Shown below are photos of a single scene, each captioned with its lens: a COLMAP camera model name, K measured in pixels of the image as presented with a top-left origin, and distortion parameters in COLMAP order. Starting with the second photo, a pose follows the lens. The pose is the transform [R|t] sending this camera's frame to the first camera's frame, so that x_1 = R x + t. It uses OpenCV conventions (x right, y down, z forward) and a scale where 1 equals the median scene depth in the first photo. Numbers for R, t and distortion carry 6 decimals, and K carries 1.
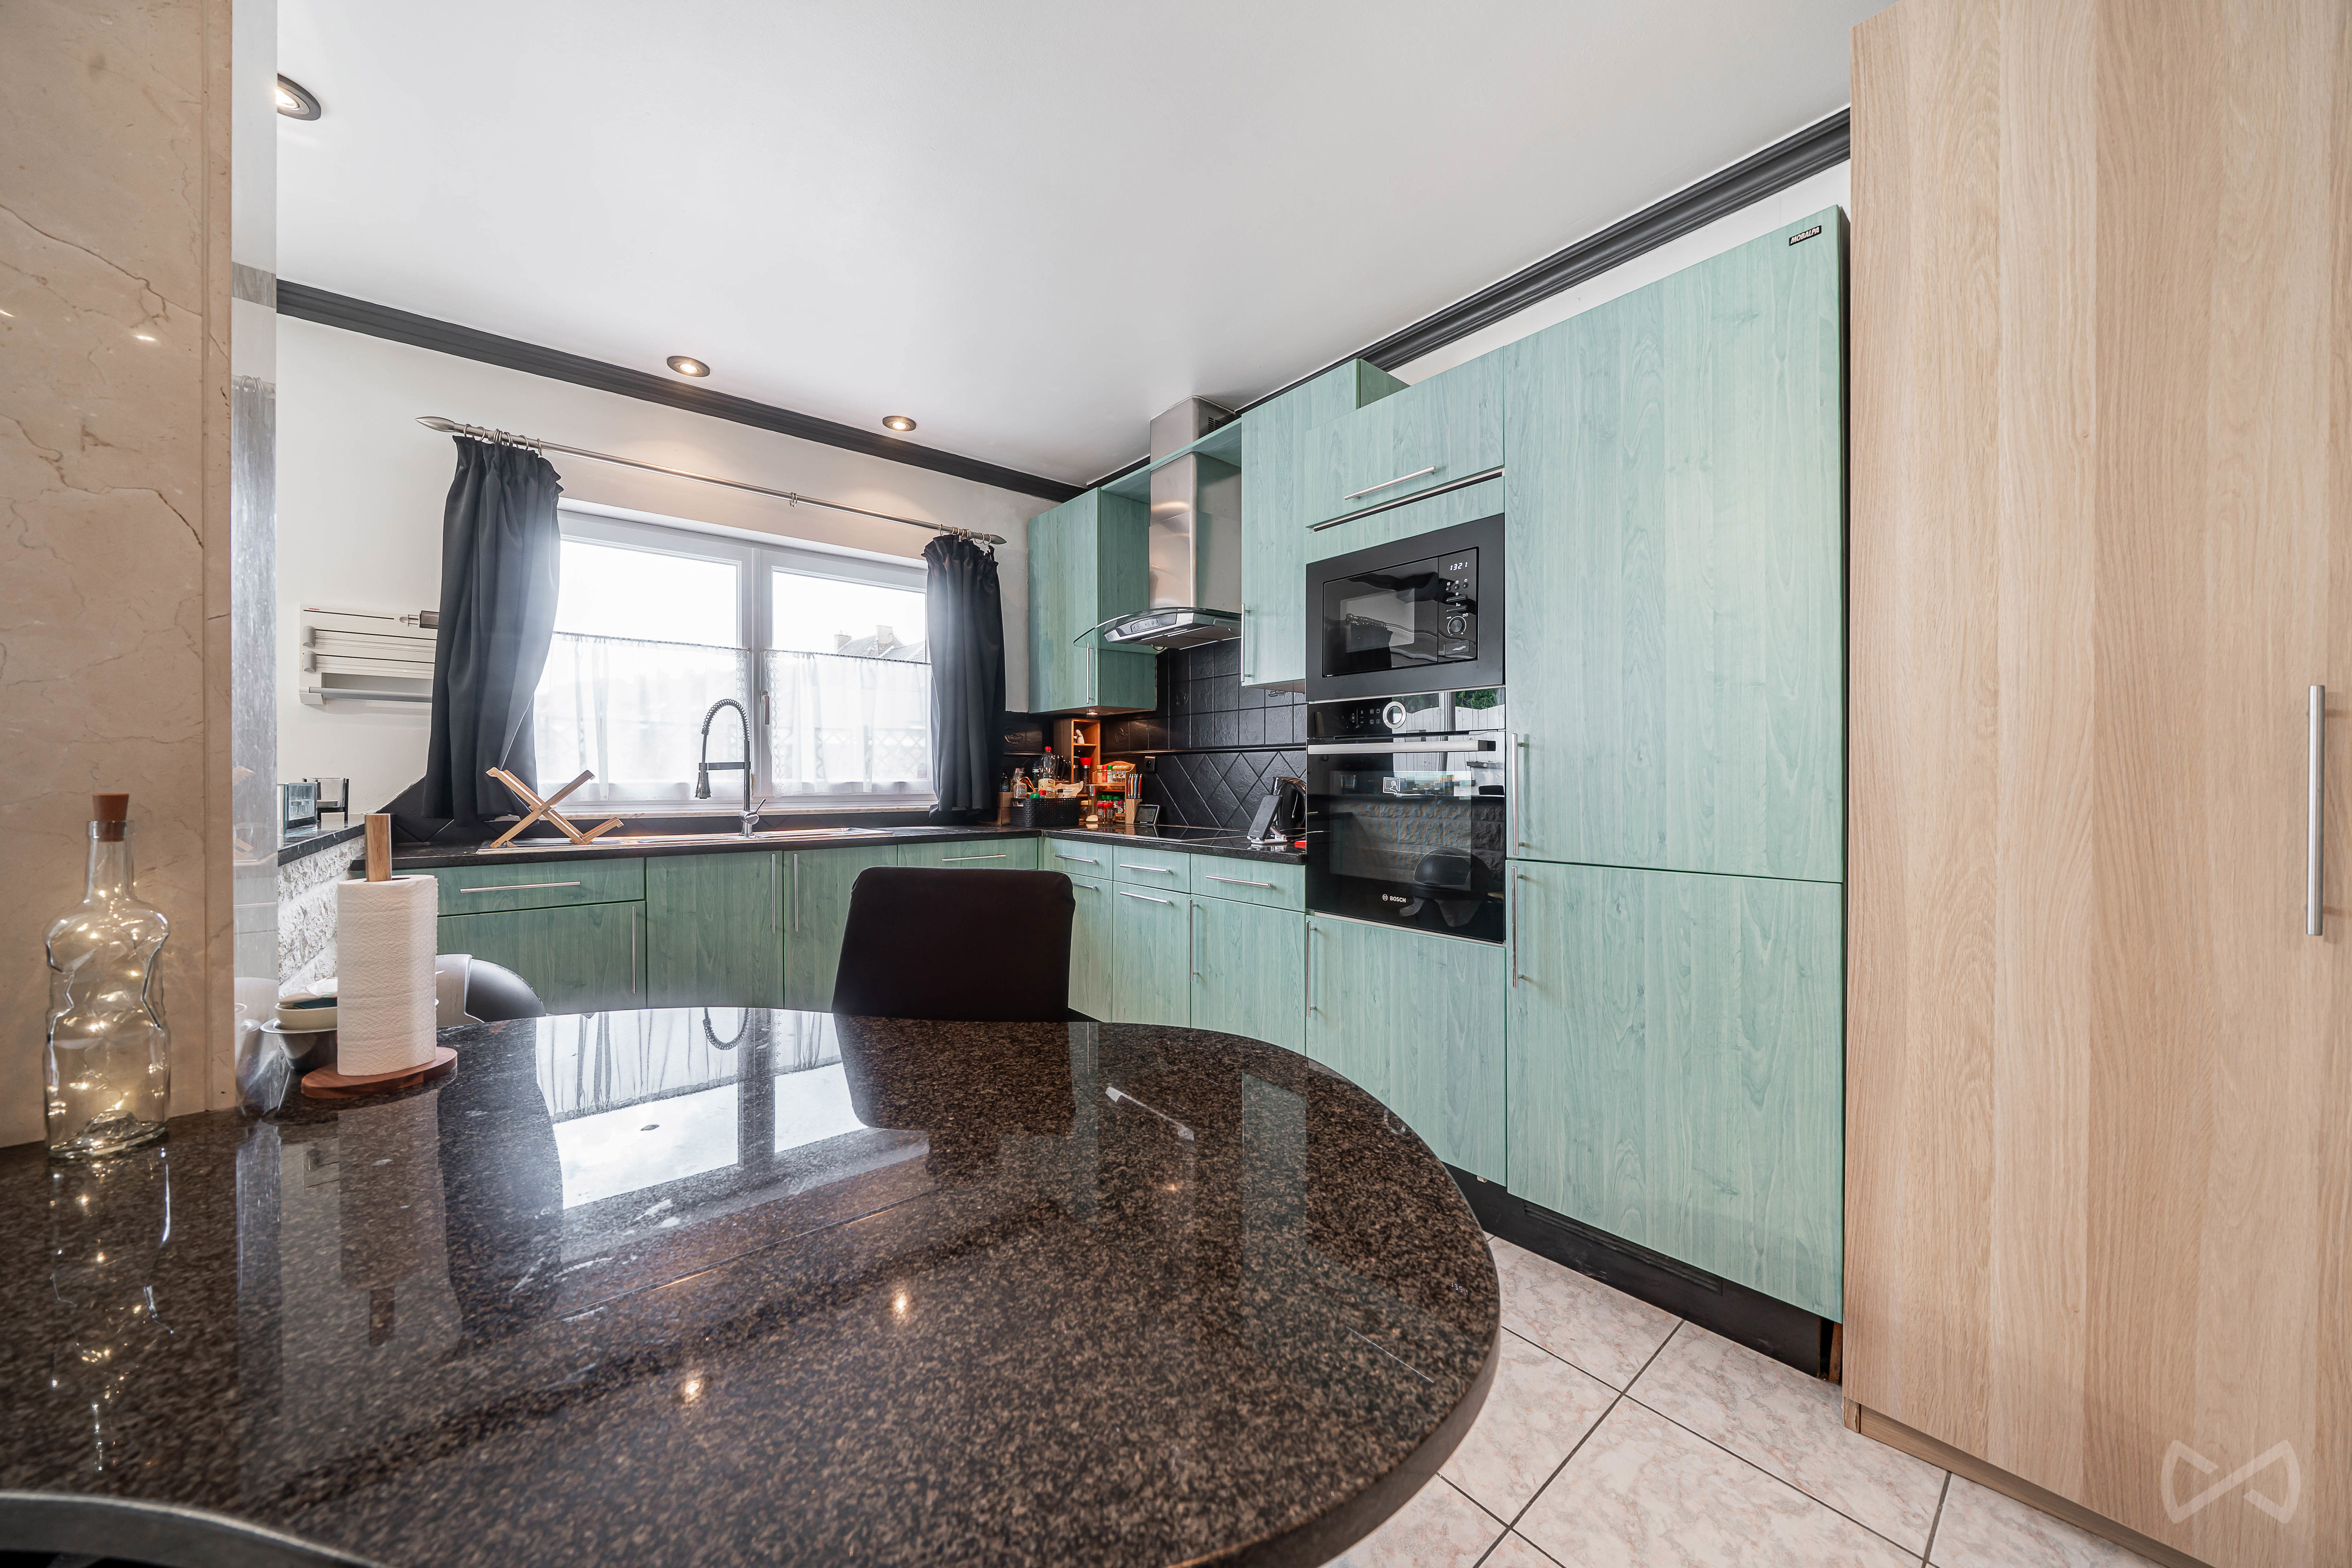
lens RADIAL K [[796.1, 0, 1176.8], [0, 796.1, 779.7], [0, 0, 1]] dist [-0.009753, 0.000336]
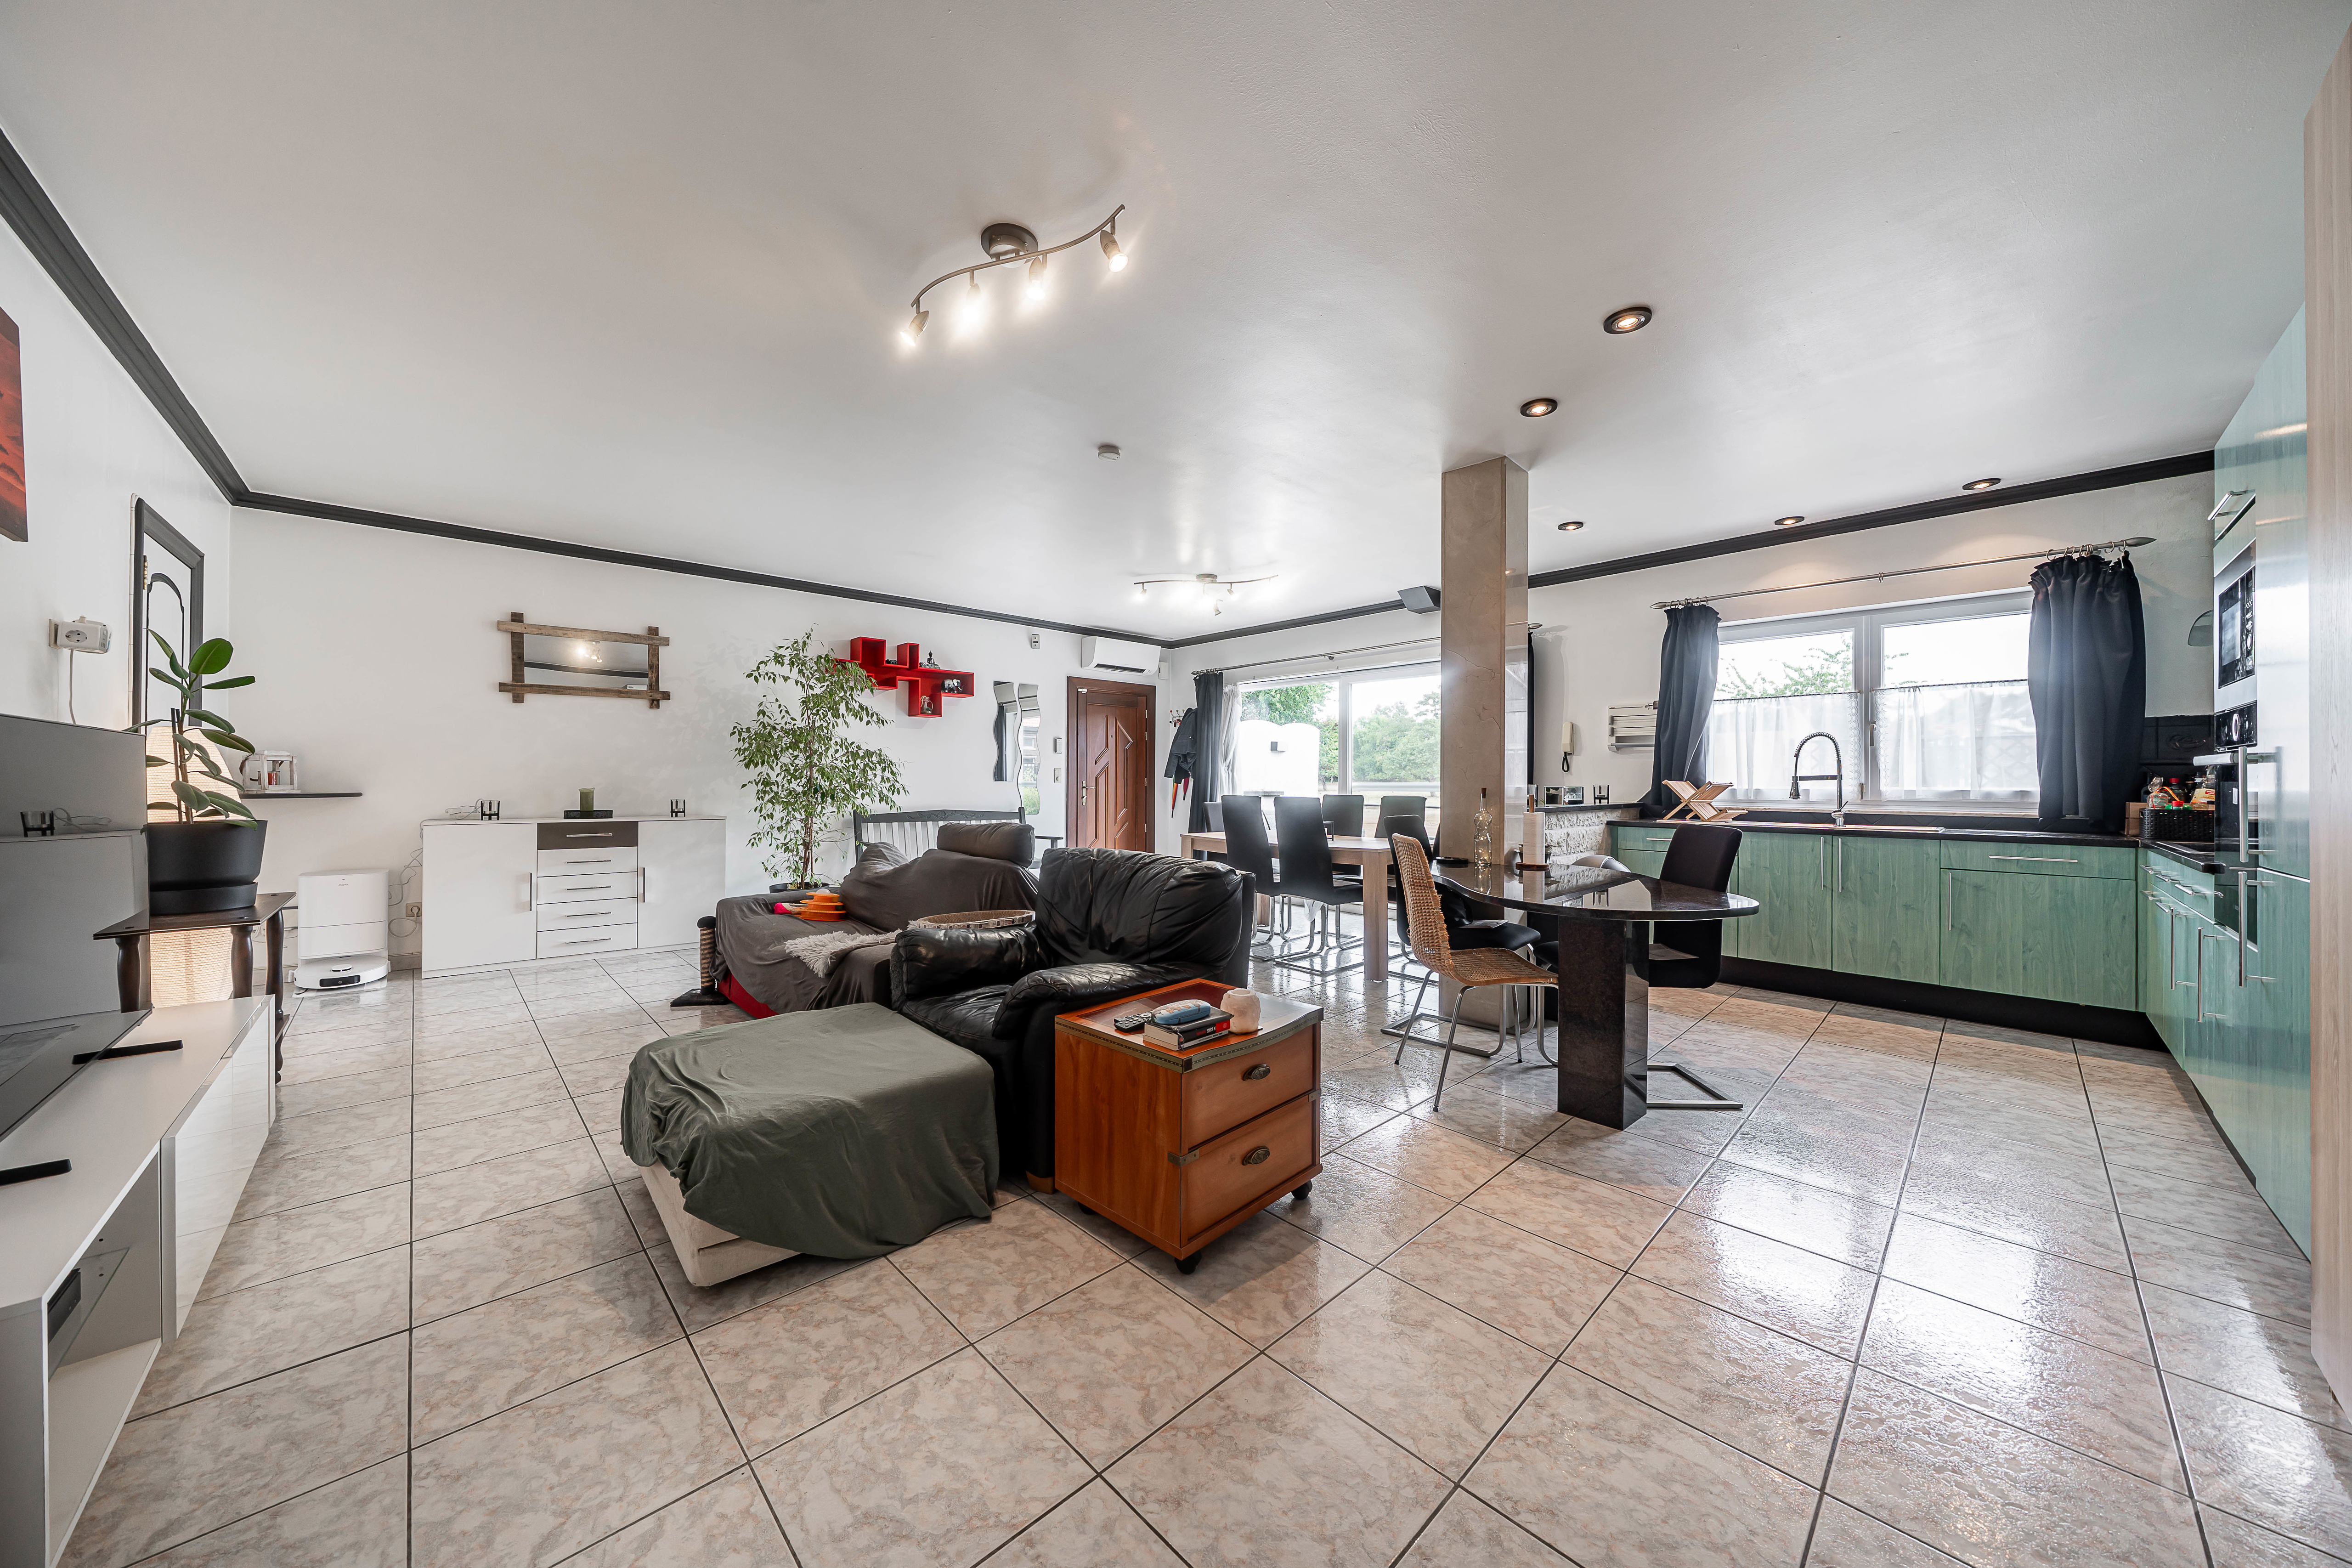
lens RADIAL K [[796.1, 0, 1176.8], [0, 796.1, 779.7], [0, 0, 1]] dist [-0.009753, 0.000336]
pose [[0.061971, -0.004481, -0.998068, 0.940568], [-0.009934, 0.999938, -0.005106, 0.006471], [0.998029, 0.010231, 0.061922, -0.313342]]
